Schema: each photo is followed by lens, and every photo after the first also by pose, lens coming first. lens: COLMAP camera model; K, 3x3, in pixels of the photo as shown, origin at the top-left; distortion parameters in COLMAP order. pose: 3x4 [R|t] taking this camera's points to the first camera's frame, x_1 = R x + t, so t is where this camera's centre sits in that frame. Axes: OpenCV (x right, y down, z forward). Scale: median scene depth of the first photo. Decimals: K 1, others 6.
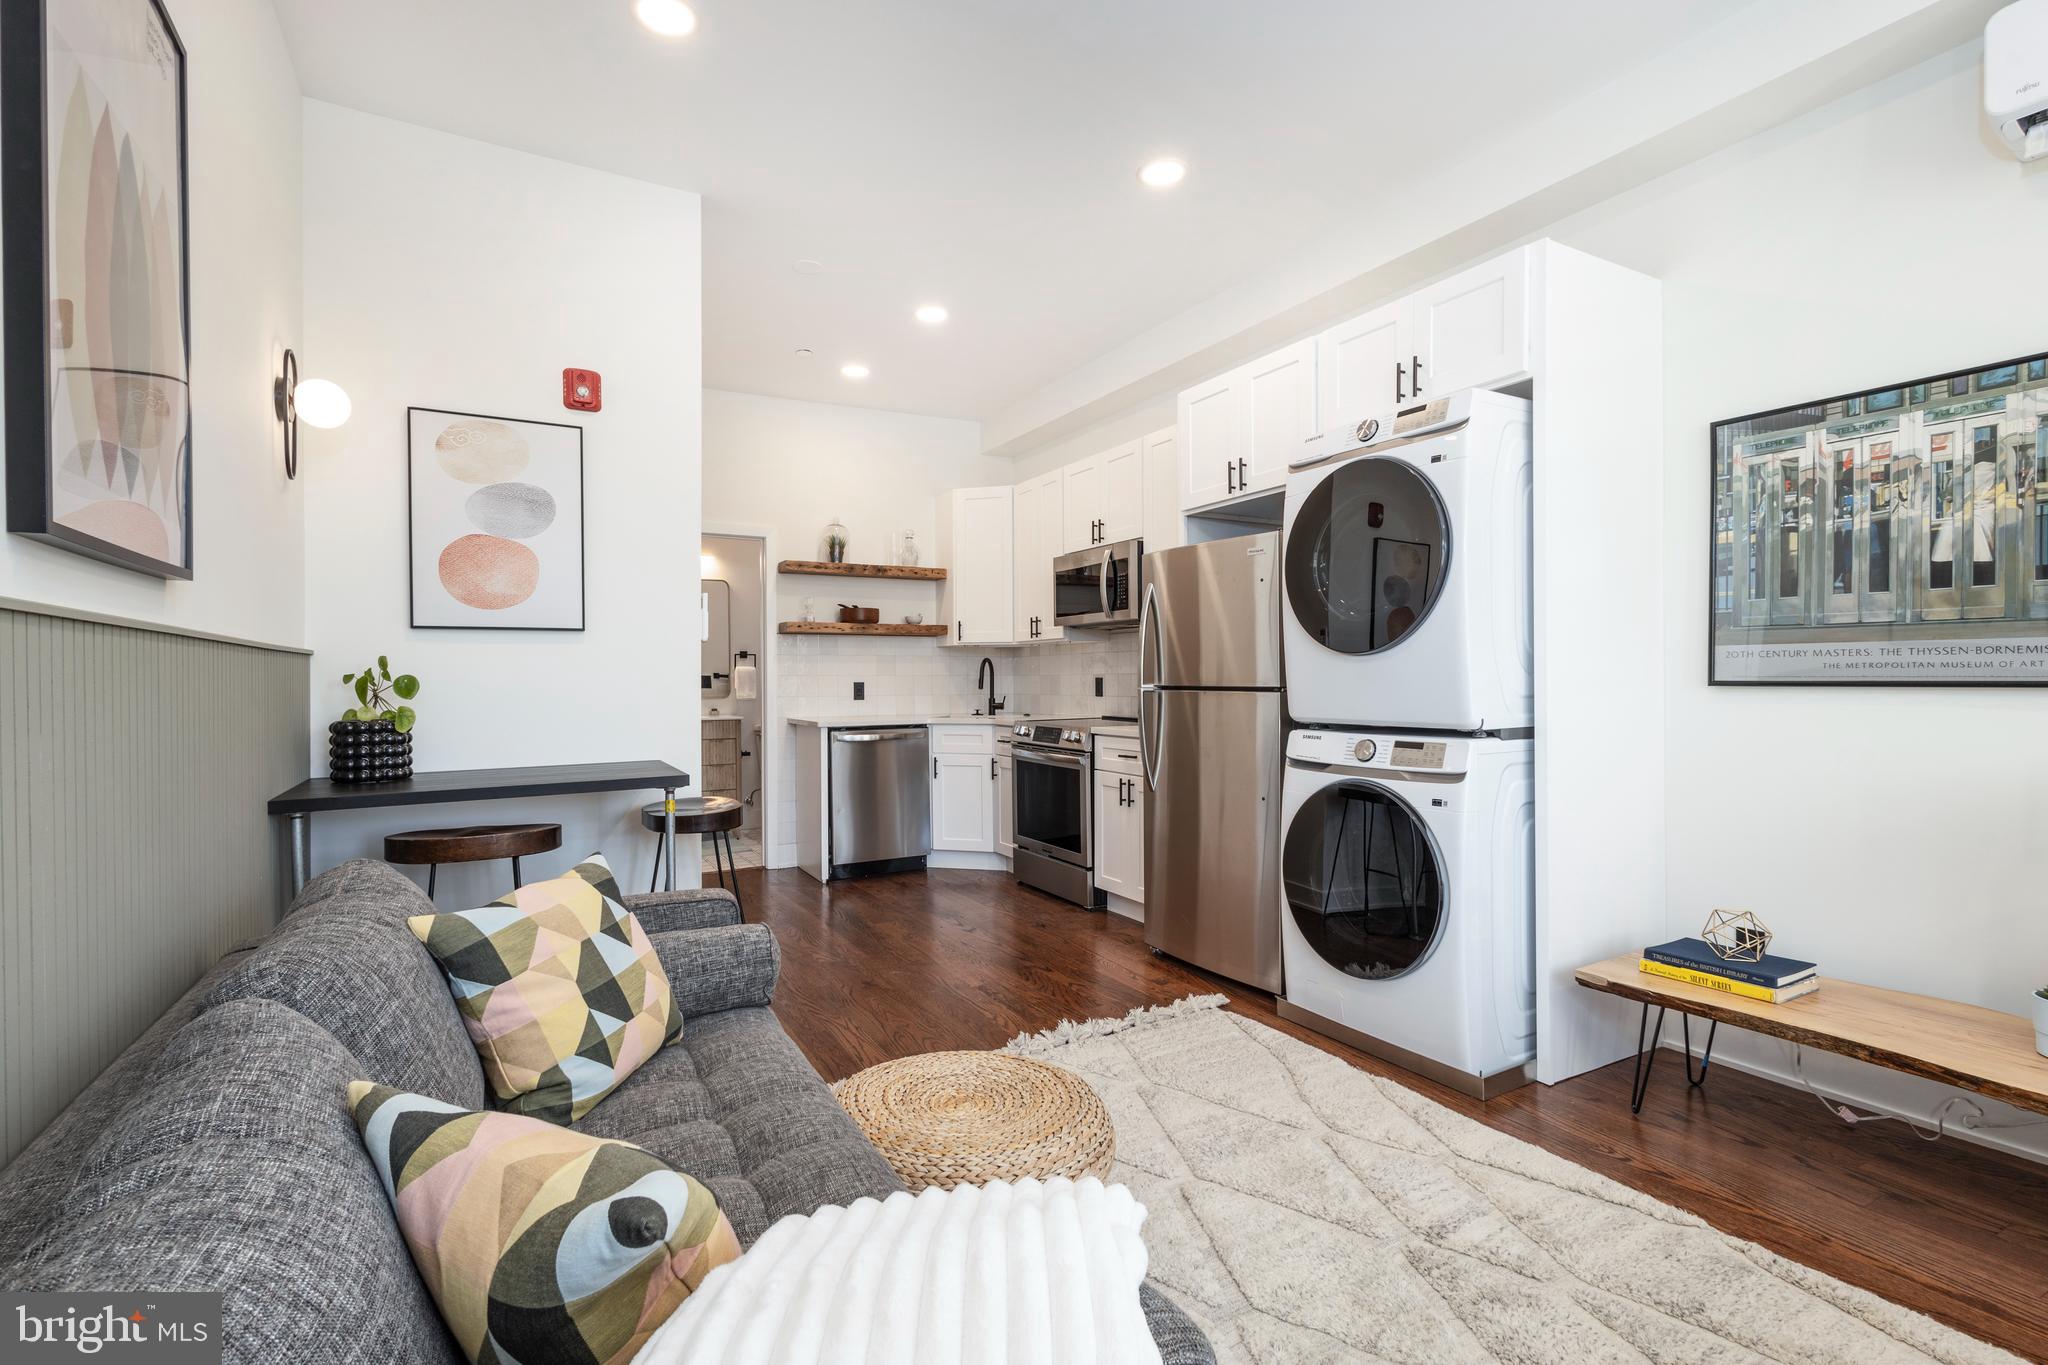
lens RADIAL K [[932.1, 0, 1028.0], [0, 932.1, 683.4], [0, 0, 1]] dist [0.014580, -0.006238]
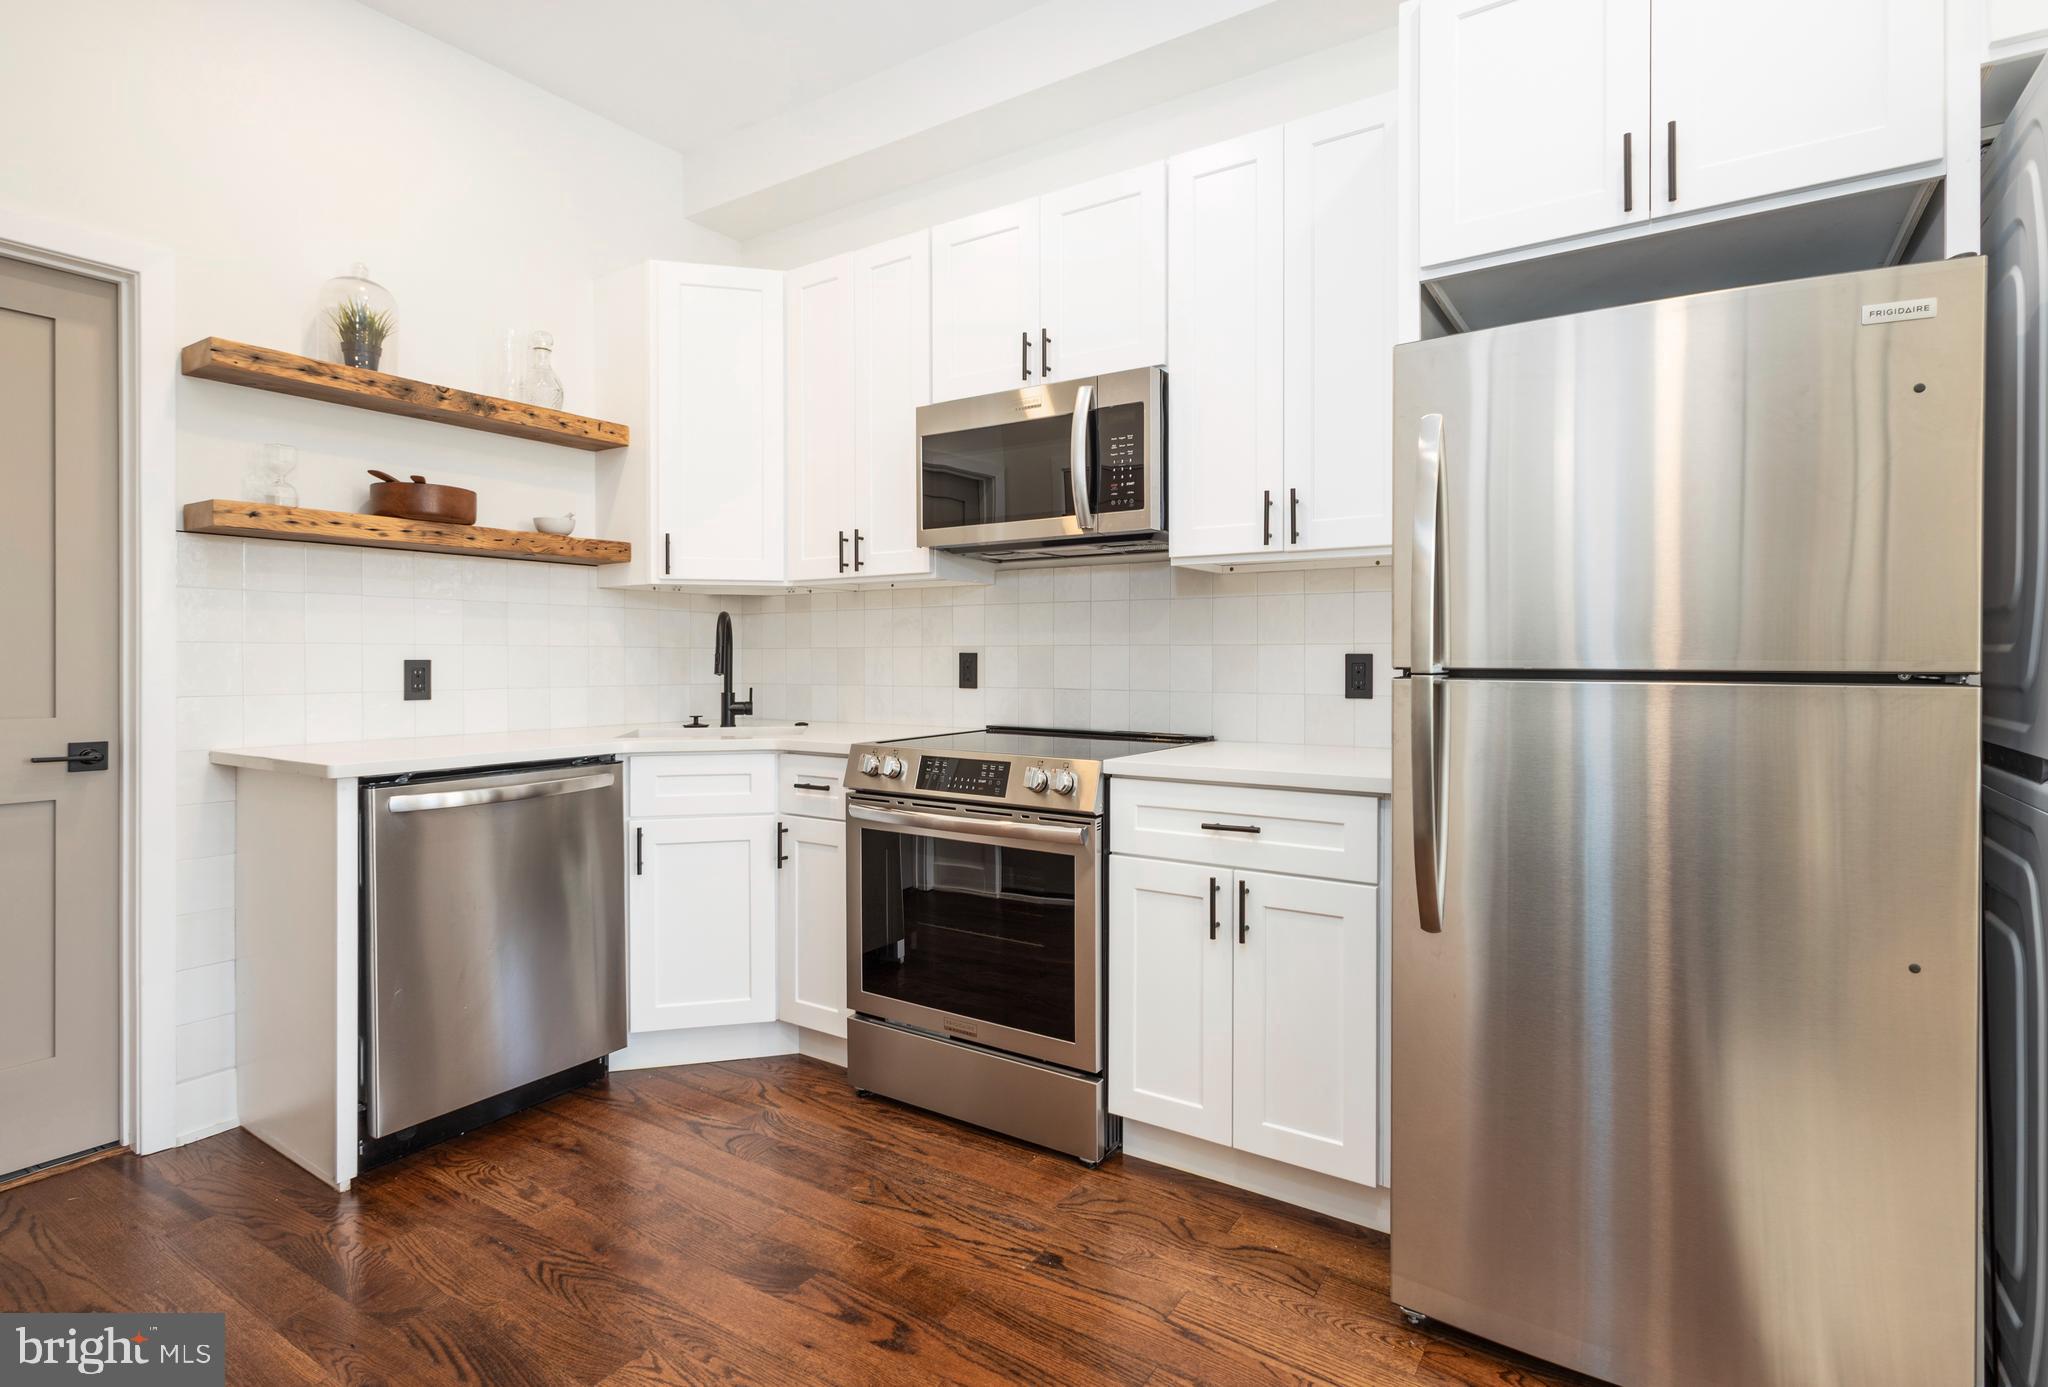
lens RADIAL K [[994.1, 0, 1054.9], [0, 994.1, 659.1], [0, 0, 1]] dist [0.003723, 0.000172]
pose [[0.882503, 0.004293, 0.470287, -0.255148], [-0.001496, 0.999979, -0.006321, 0.001721], [-0.470304, 0.004875, 0.882491, 0.838253]]
